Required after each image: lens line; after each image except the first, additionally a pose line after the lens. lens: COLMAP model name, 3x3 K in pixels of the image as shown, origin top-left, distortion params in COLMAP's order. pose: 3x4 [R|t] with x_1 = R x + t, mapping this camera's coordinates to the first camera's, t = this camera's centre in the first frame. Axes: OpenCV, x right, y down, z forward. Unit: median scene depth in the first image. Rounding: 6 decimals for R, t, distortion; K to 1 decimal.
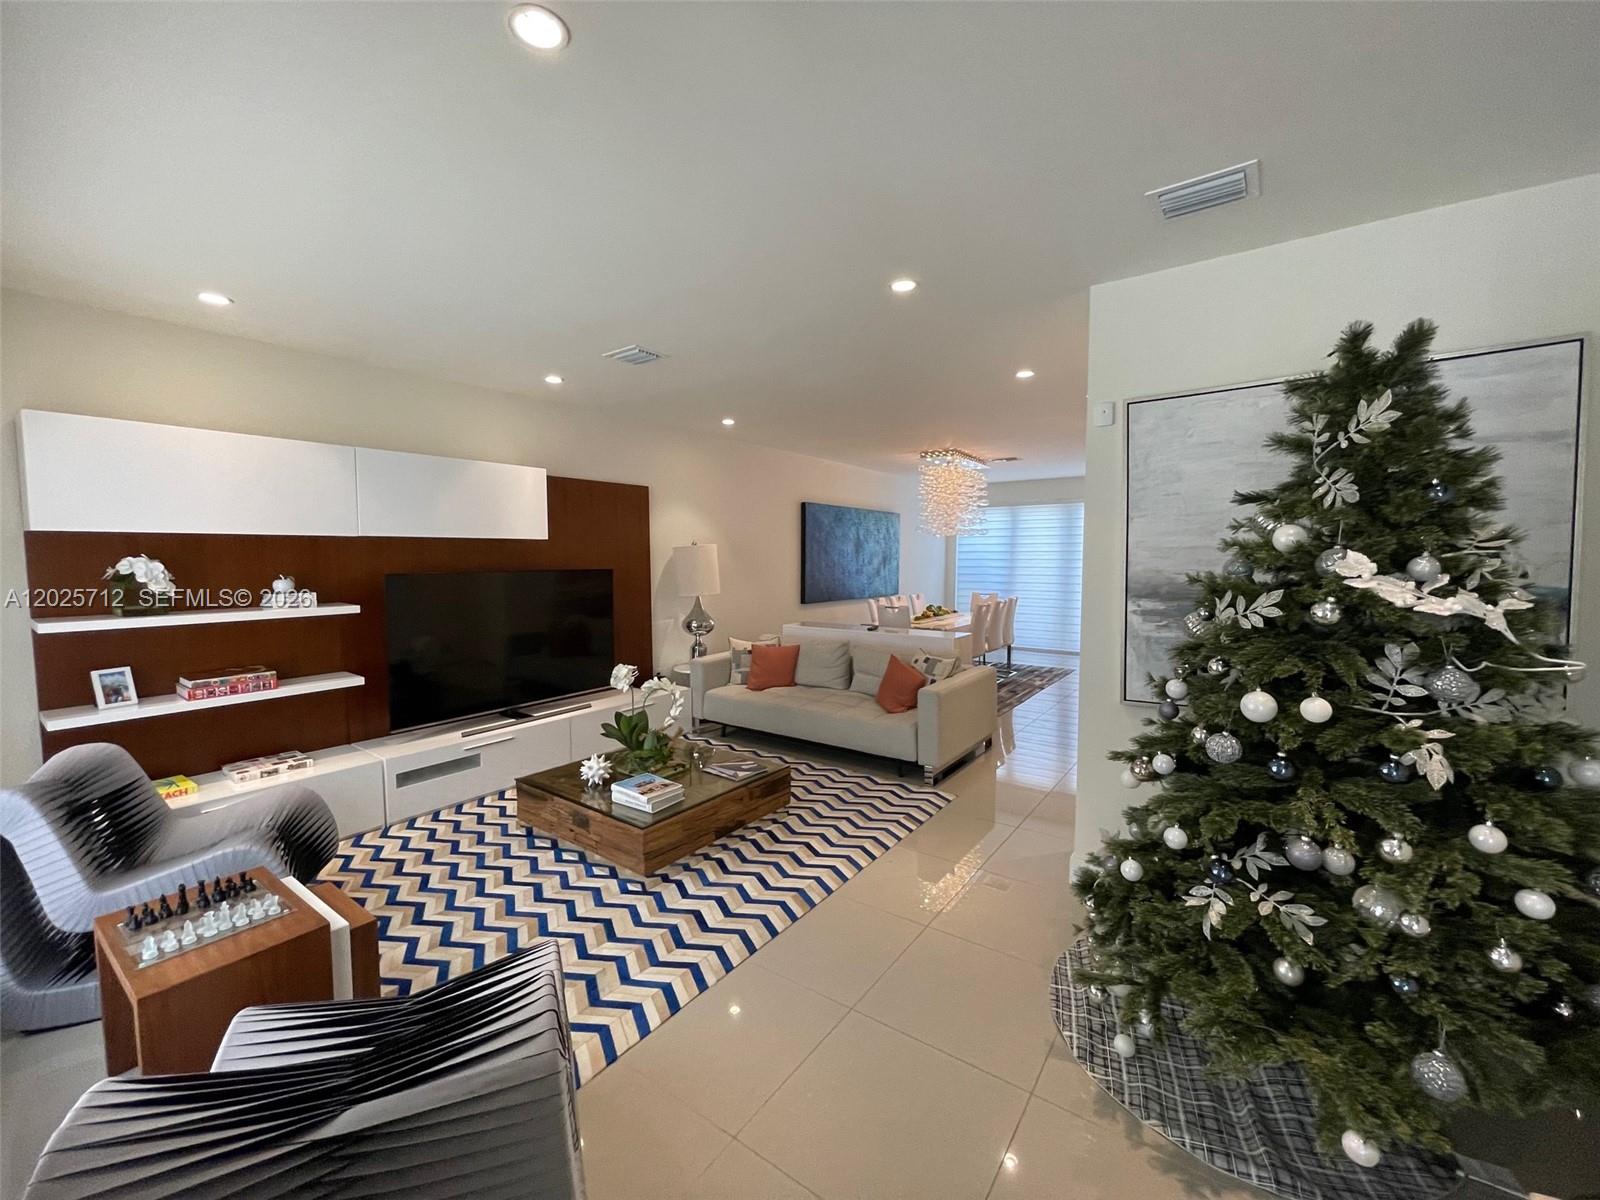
lens RADIAL K [[638.0, 0, 800.3], [0, 638.0, 599.1], [0, 0, 1]] dist [0.000410, -0.000348]
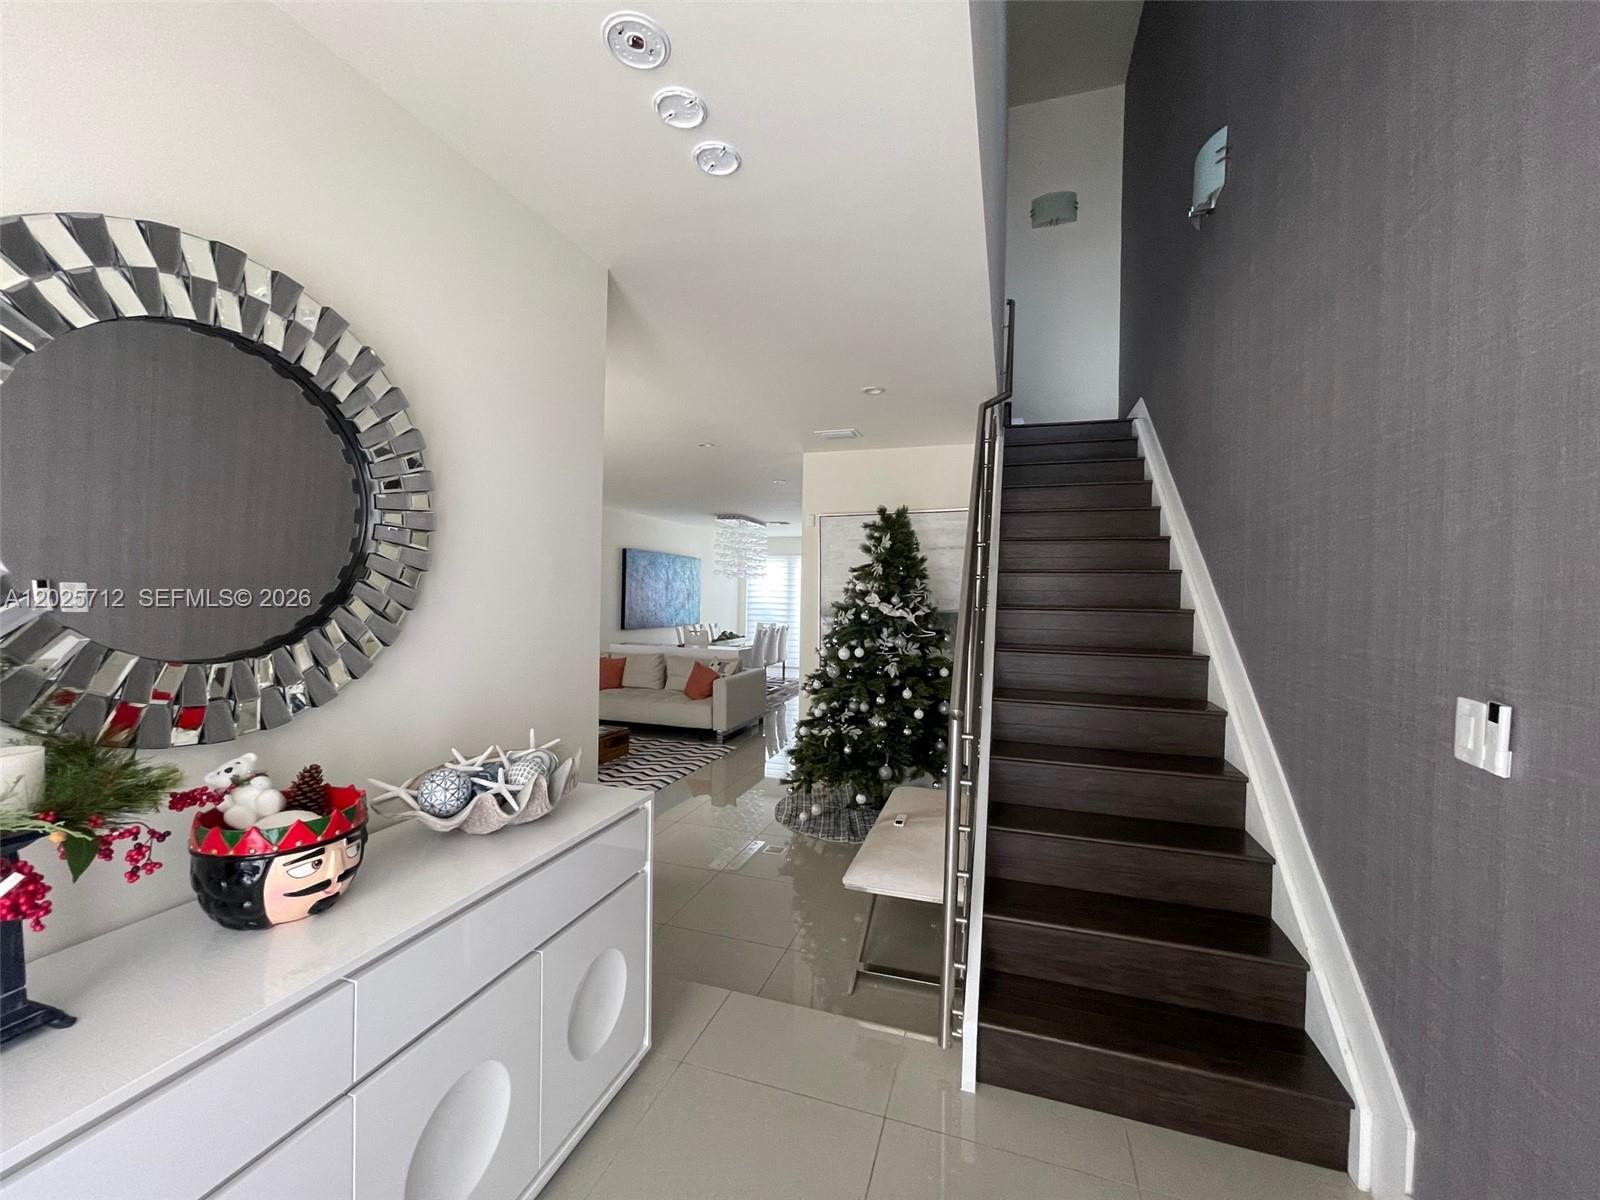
lens RADIAL K [[638.0, 0, 799.0], [0, 638.0, 599.0], [0, 0, 1]] dist [0.000410, -0.000348]
pose [[0.952433, 0.020202, 0.304078, -0.076612], [-0.002107, 0.998213, -0.059716, 0.034017], [-0.304741, 0.056234, 0.950774, -0.455699]]
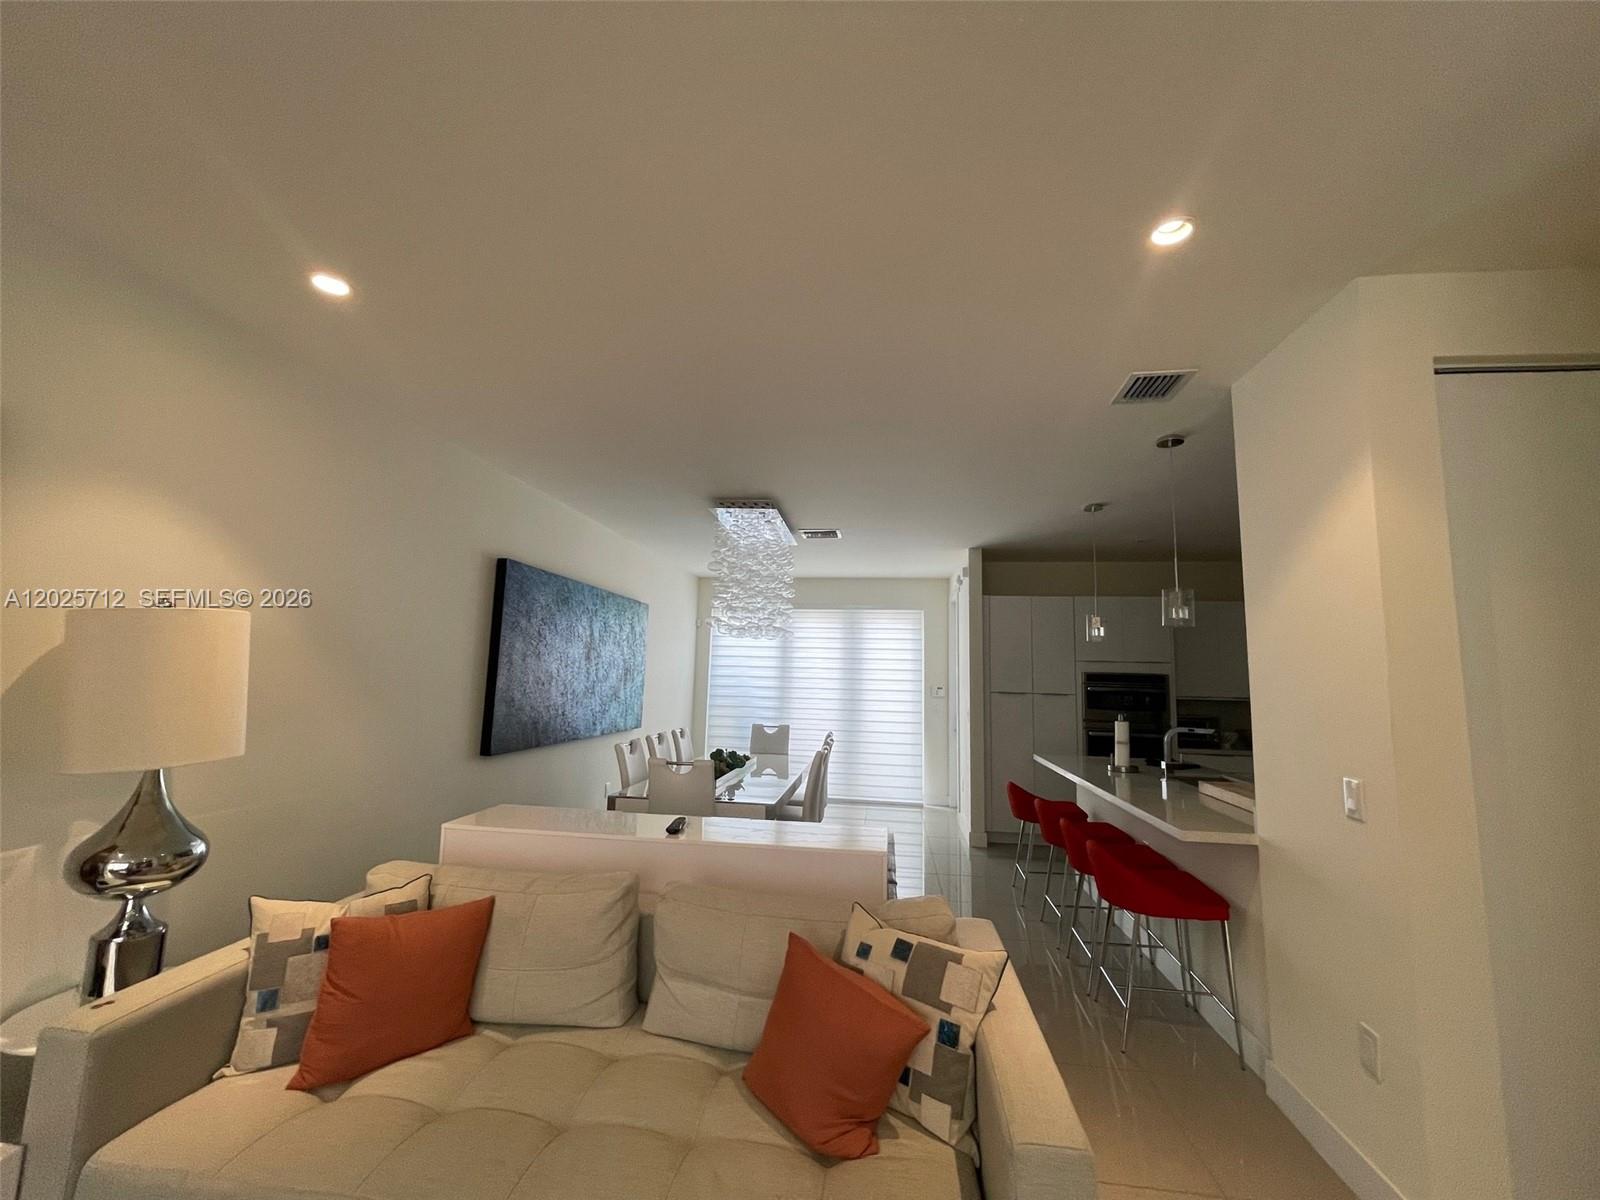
lens RADIAL K [[638.0, 0, 804.2], [0, 638.0, 595.3], [0, 0, 1]] dist [0.000410, -0.000348]
pose [[0.876281, 0.086266, 0.474014, -0.040033], [0.004293, 0.982403, -0.186724, -0.035227], [-0.481780, 0.165658, 0.860491, 0.679781]]
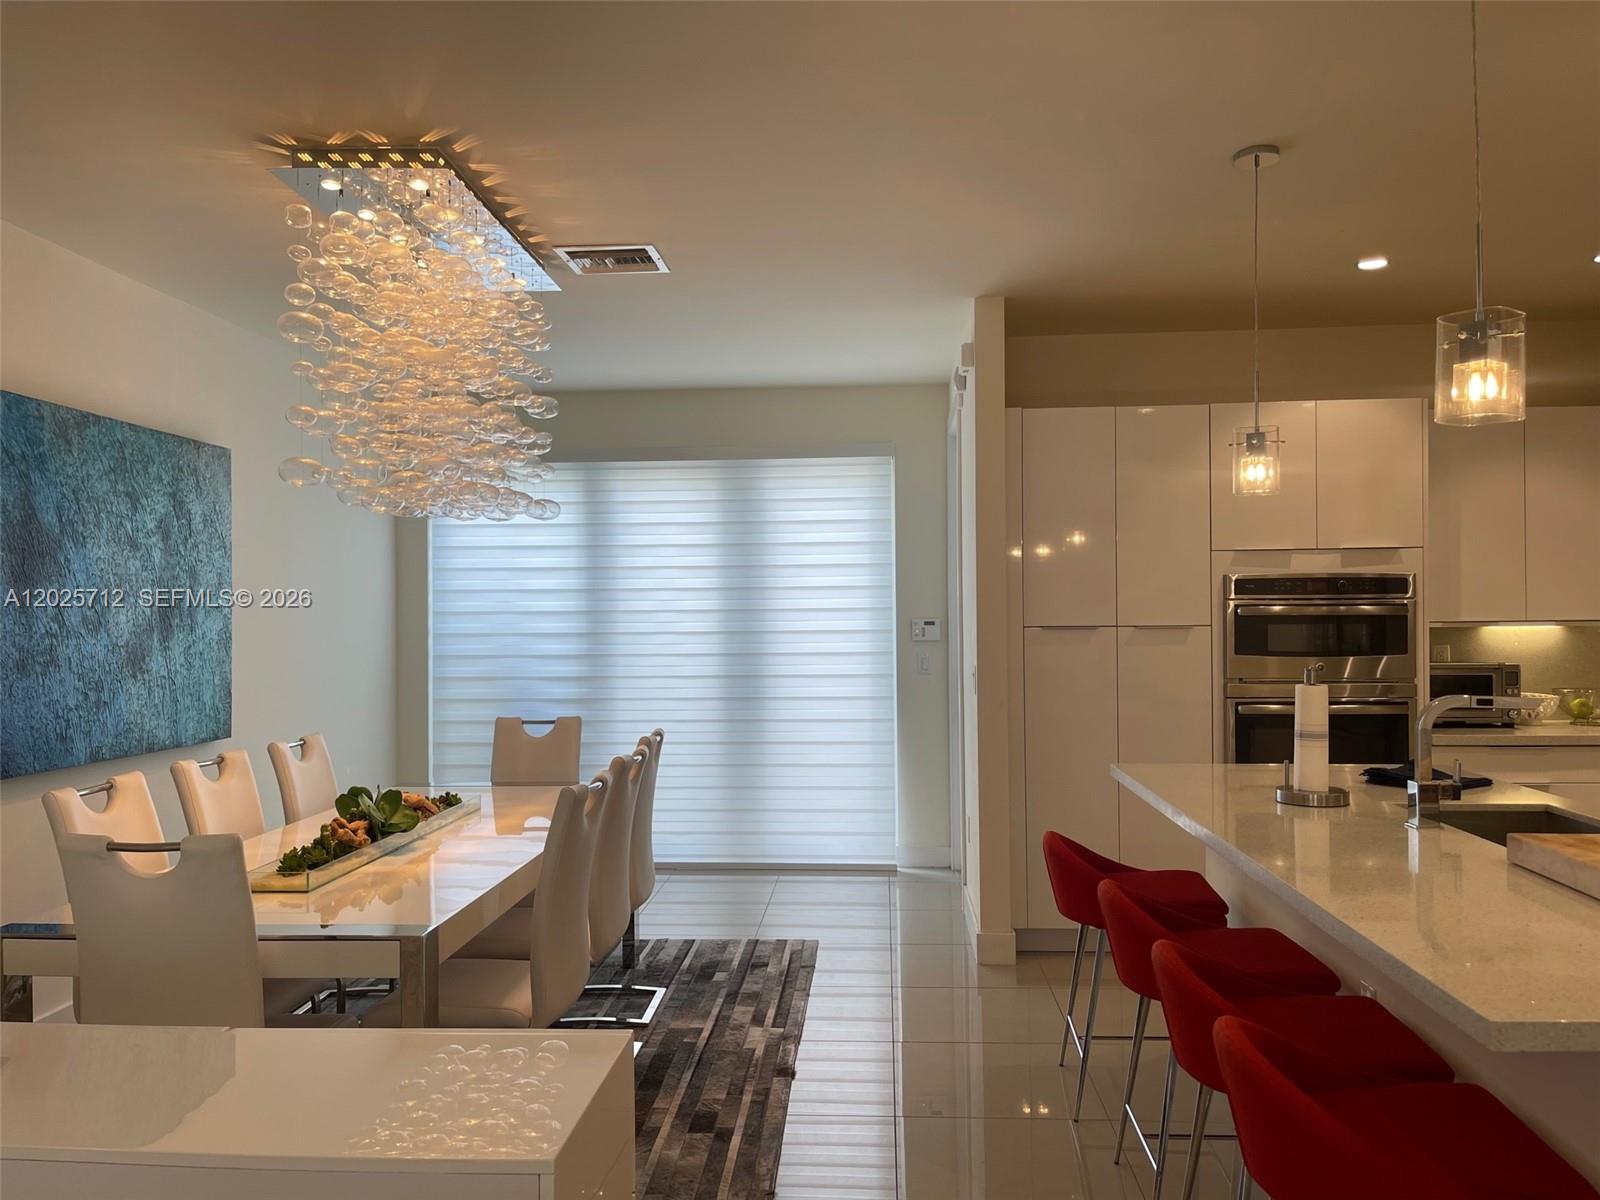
lens RADIAL K [[1200.1, 0, 810.3], [0, 1200.1, 608.5], [0, 0, 1]] dist [0.044284, 0.000427]
pose [[0.842488, -0.002123, 0.538711, 0.164250], [0.042566, 0.997128, -0.062640, -0.038621], [-0.537030, 0.075704, 0.840159, 0.826485]]
